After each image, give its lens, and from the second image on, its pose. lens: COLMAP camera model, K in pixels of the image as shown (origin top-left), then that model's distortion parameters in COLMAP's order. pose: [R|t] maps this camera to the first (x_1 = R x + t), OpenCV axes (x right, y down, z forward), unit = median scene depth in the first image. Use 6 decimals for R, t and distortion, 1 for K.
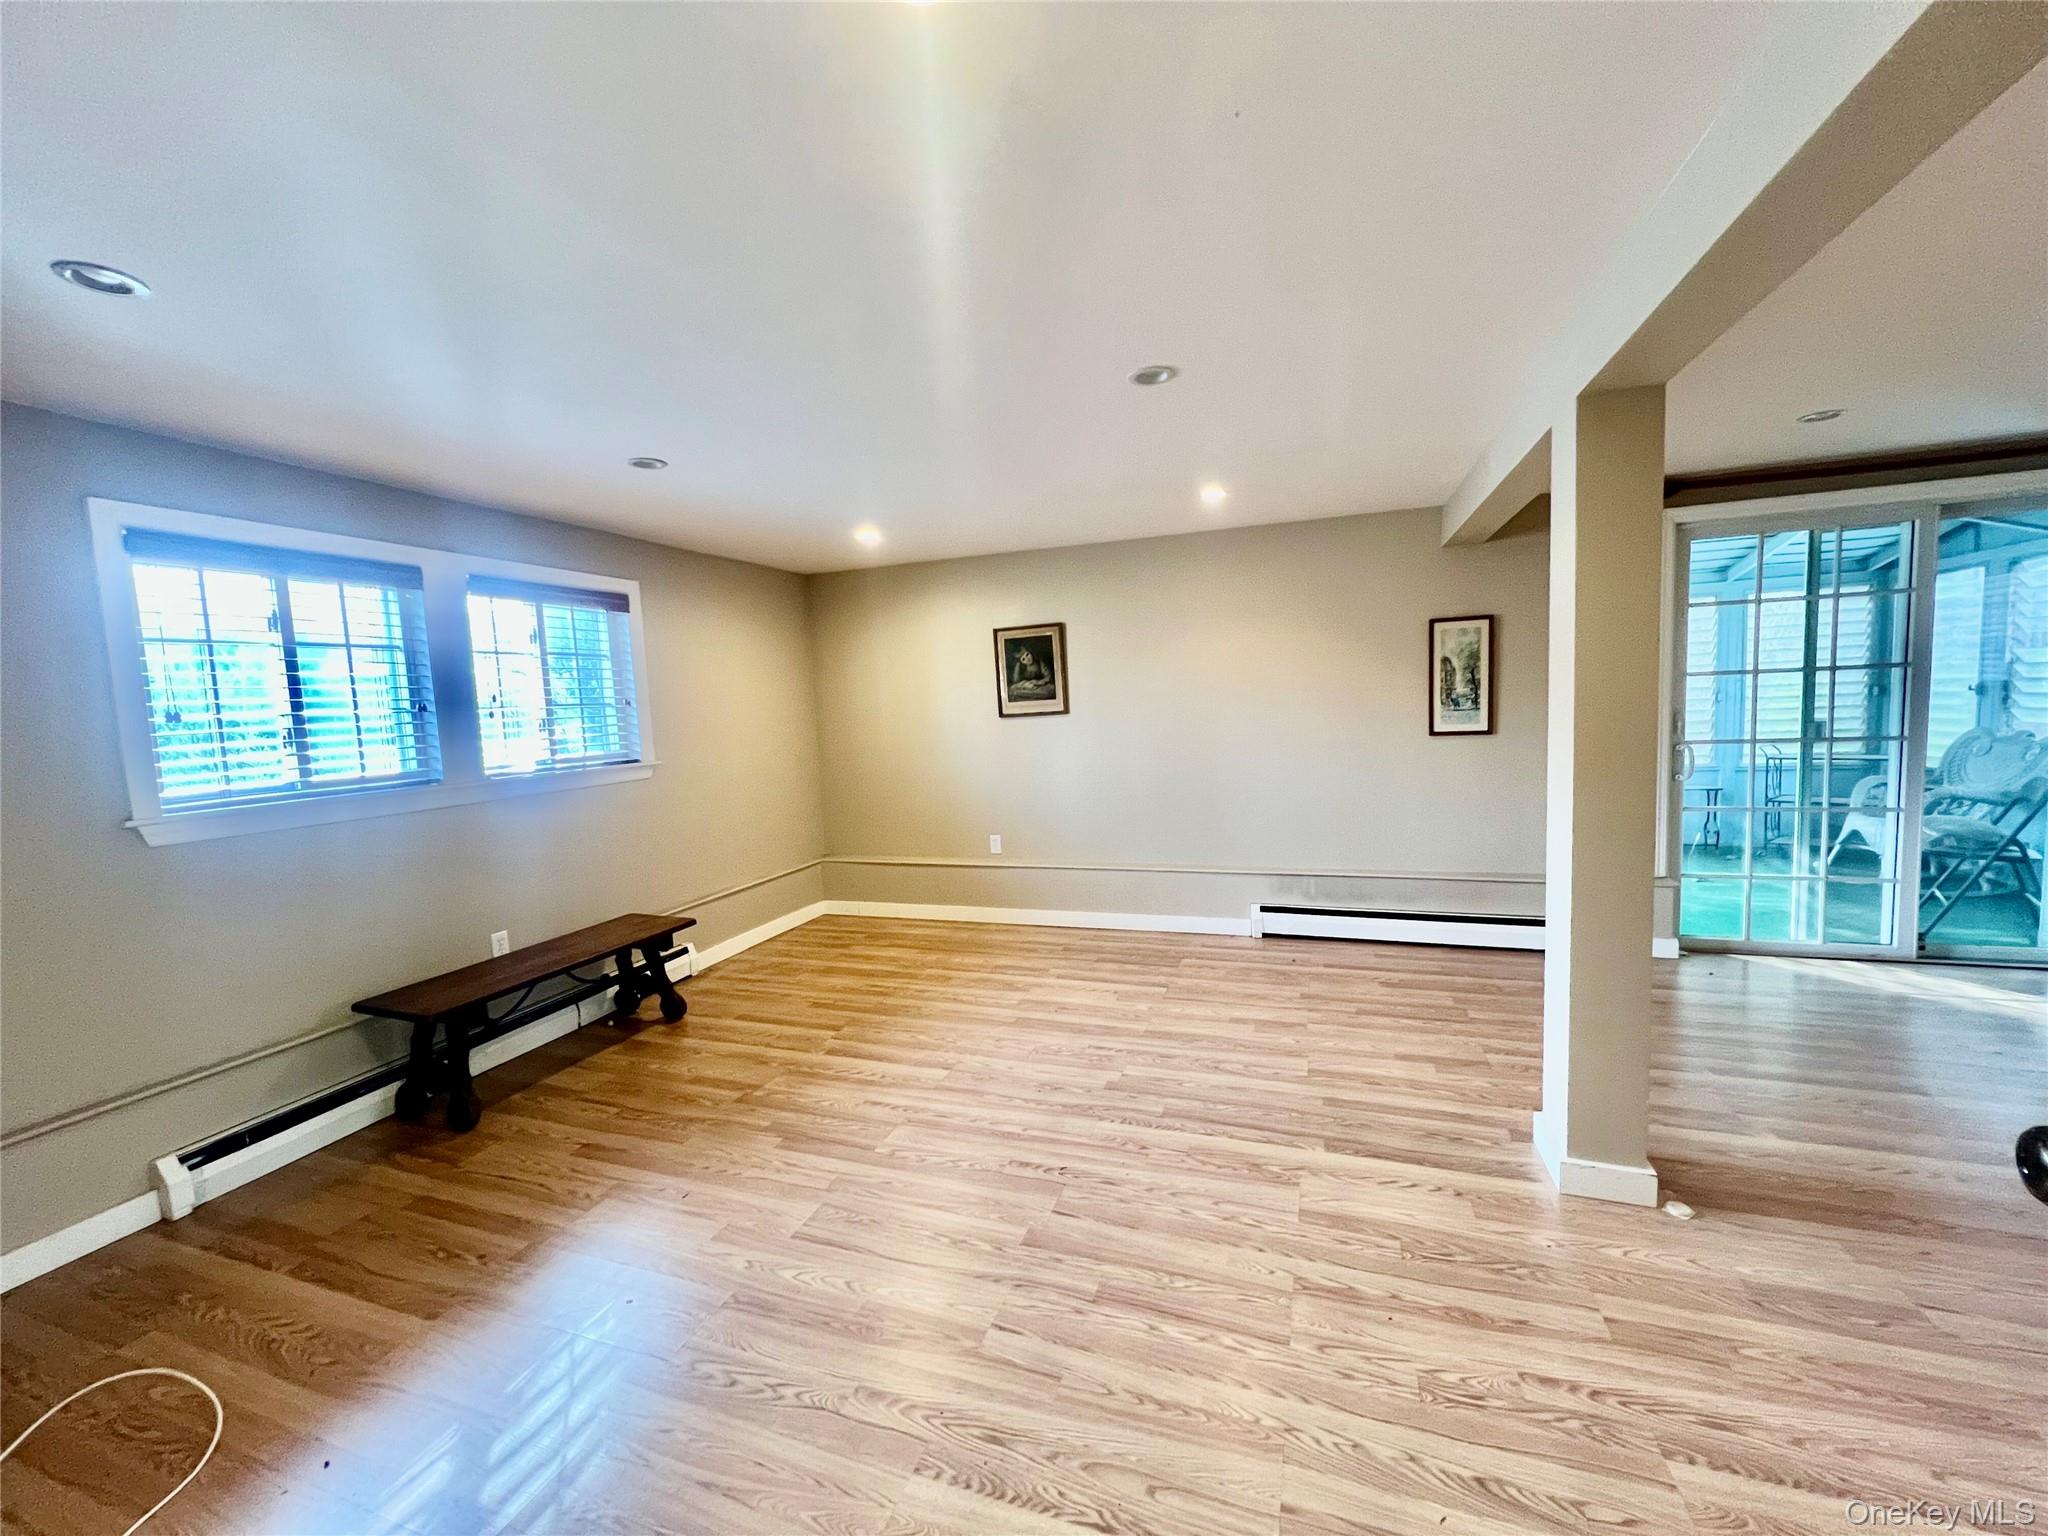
lens RADIAL K [[818.5, 0, 1022.4], [0, 818.5, 763.4], [0, 0, 1]] dist [0.000444, 0.000188]
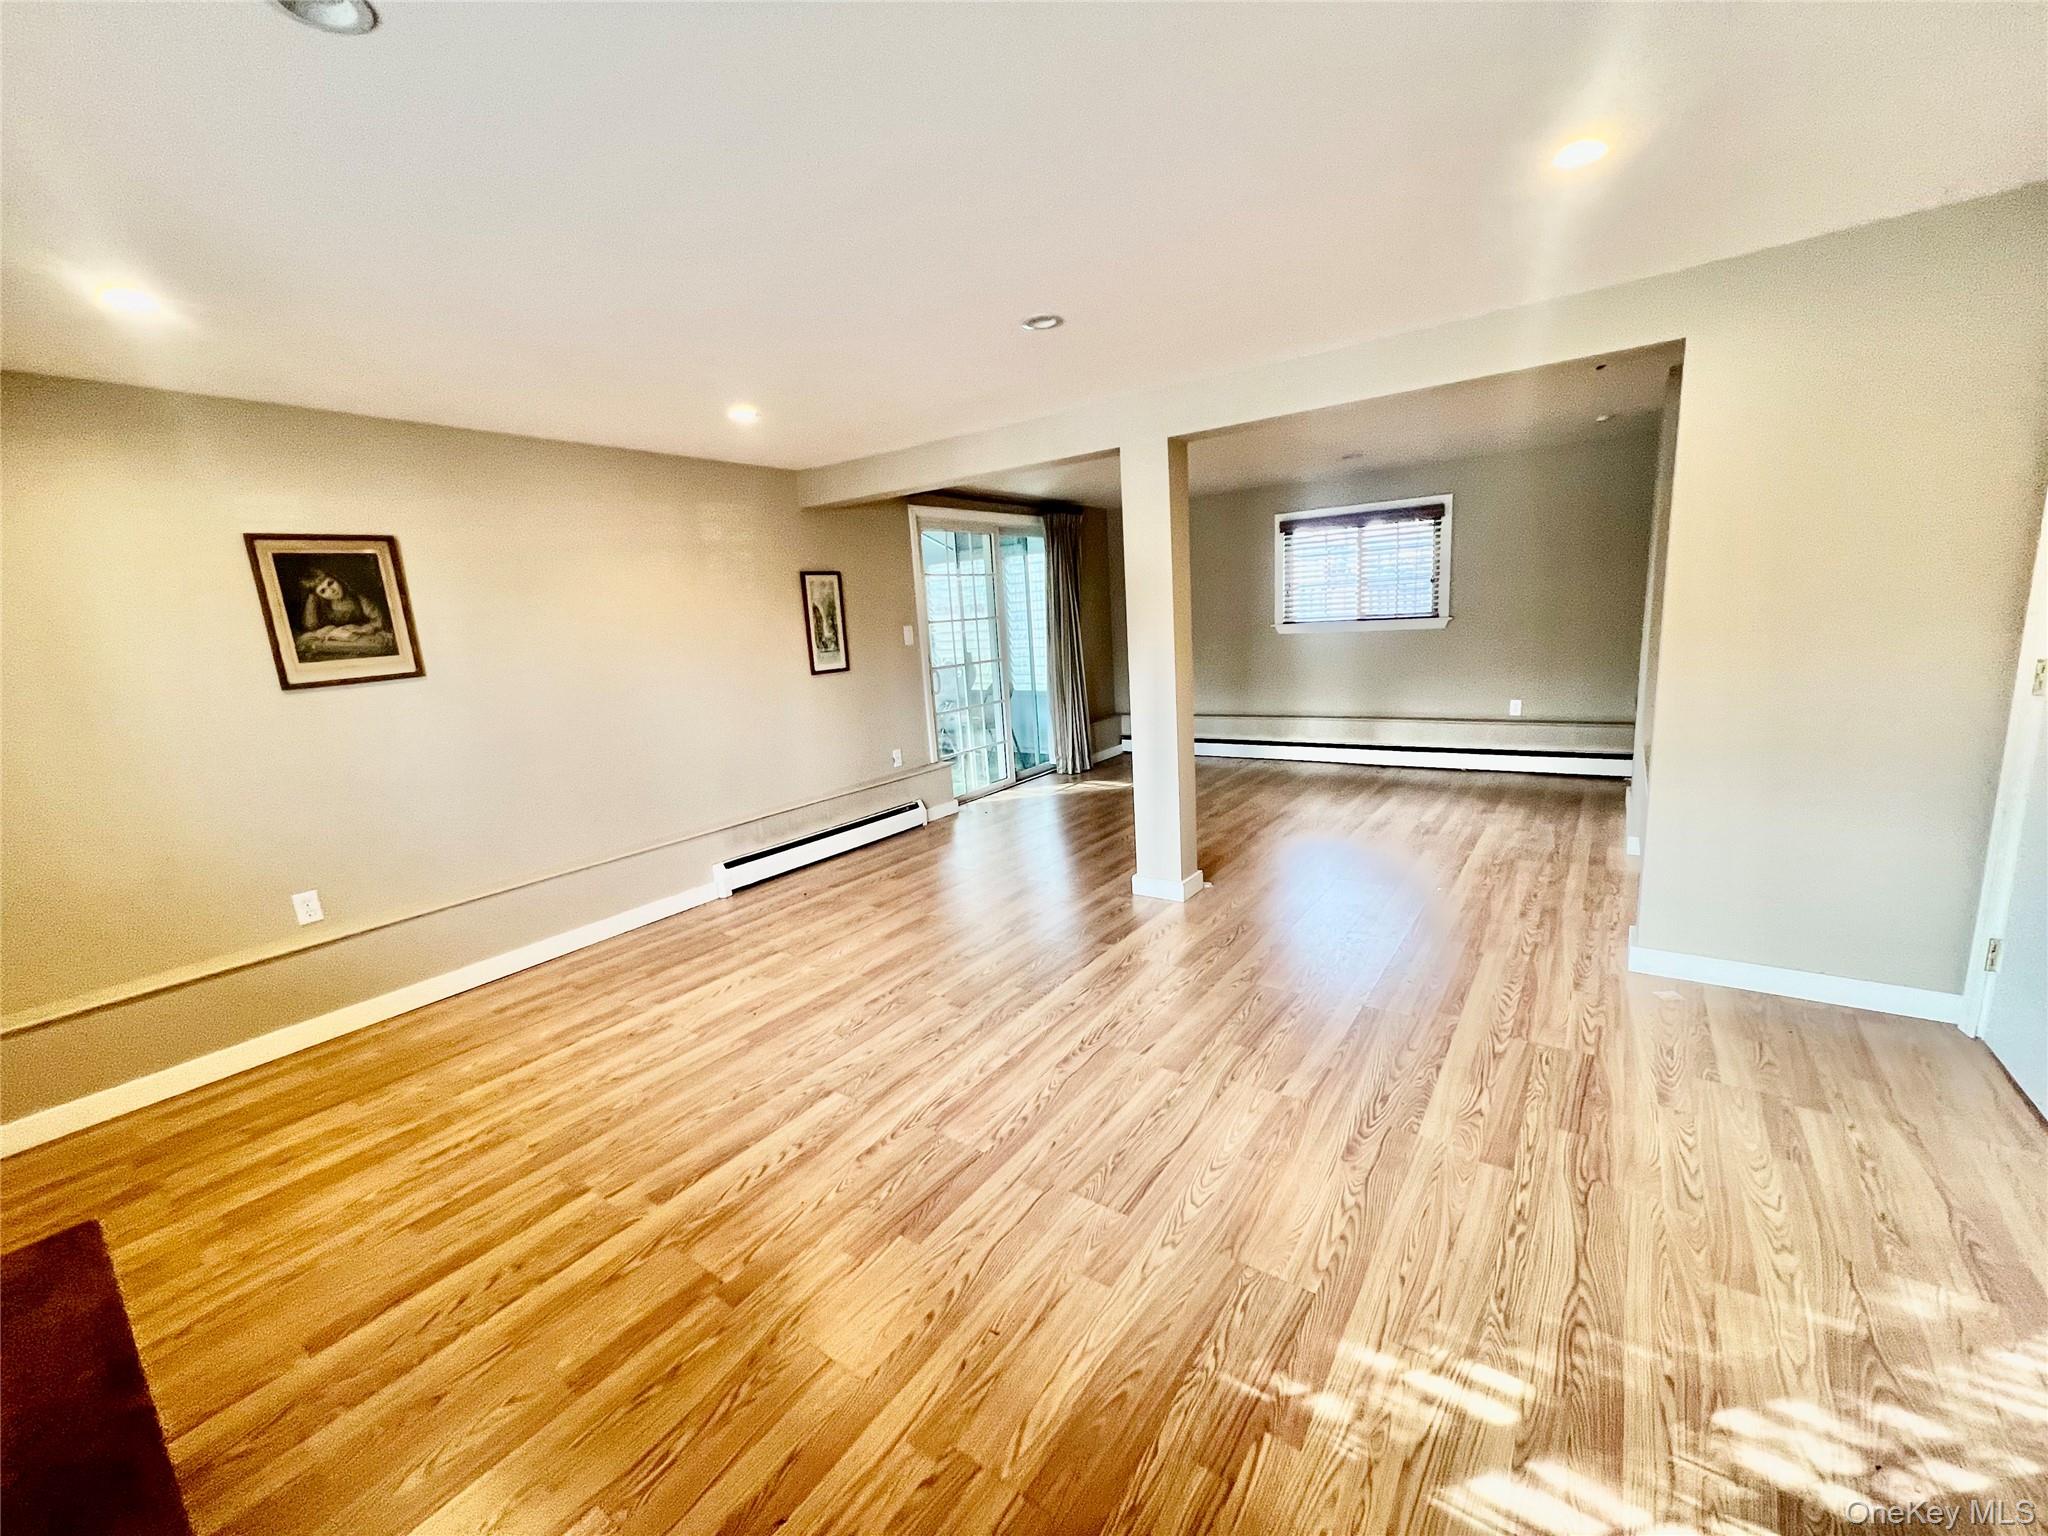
lens RADIAL K [[817.3, 0, 1024.4], [0, 817.3, 779.5], [0, 0, 1]] dist [-0.002317, -0.000065]
pose [[0.269121, -0.163912, 0.949056, -0.539834], [0.128114, 0.982747, 0.133402, -0.005084], [-0.954547, 0.085686, 0.285477, 0.413150]]
